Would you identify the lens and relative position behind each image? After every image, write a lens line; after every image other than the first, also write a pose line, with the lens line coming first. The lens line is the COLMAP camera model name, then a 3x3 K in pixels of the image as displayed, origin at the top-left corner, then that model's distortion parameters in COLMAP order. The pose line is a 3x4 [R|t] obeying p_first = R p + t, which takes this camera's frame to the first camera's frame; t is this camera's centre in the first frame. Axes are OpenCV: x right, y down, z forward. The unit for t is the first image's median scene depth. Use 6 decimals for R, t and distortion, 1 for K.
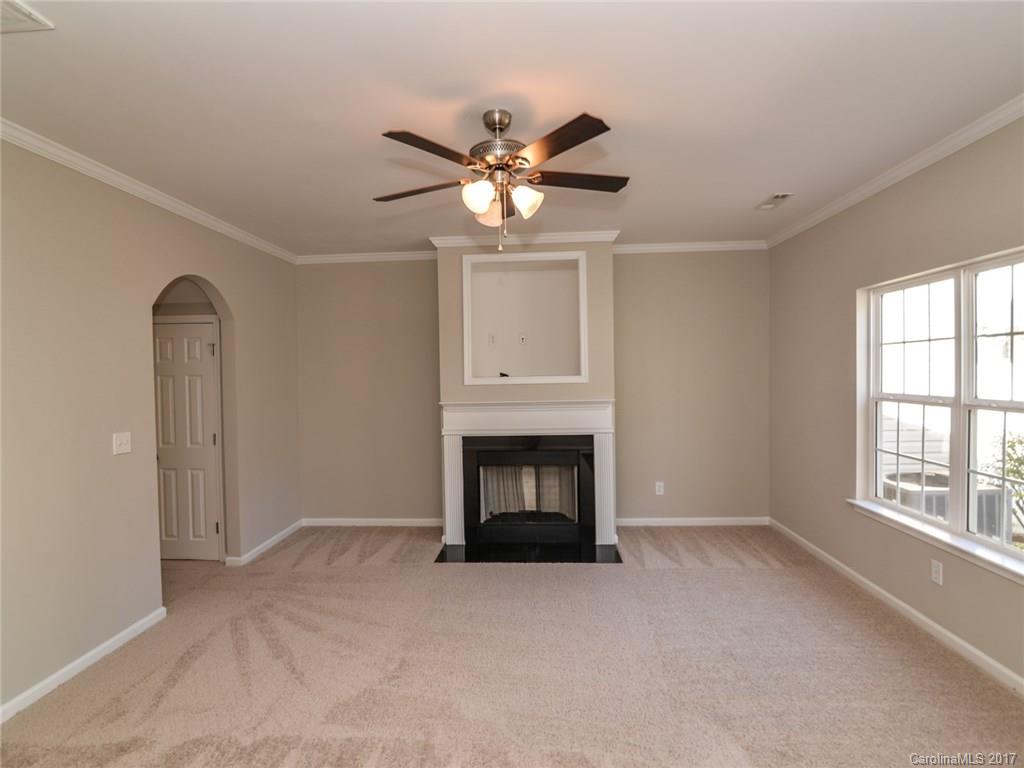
lens RADIAL K [[545.5, 0, 508.1], [0, 545.5, 385.0], [0, 0, 1]] dist [-0.016285, 0.001613]
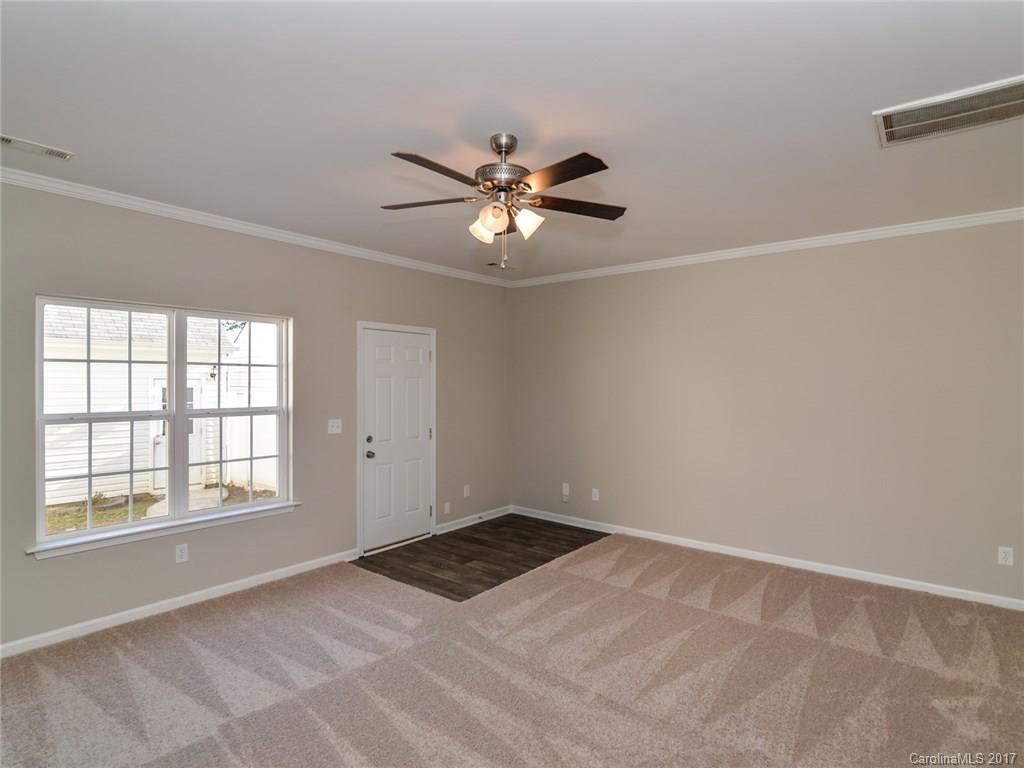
lens RADIAL K [[545.5, 0, 510.0], [0, 545.5, 383.5], [0, 0, 1]] dist [-0.016285, 0.001613]
pose [[-0.826962, 0.010258, 0.562164, -0.334937], [0.022735, 0.999626, 0.015203, -0.025895], [-0.561798, 0.025353, -0.826886, 1.035707]]
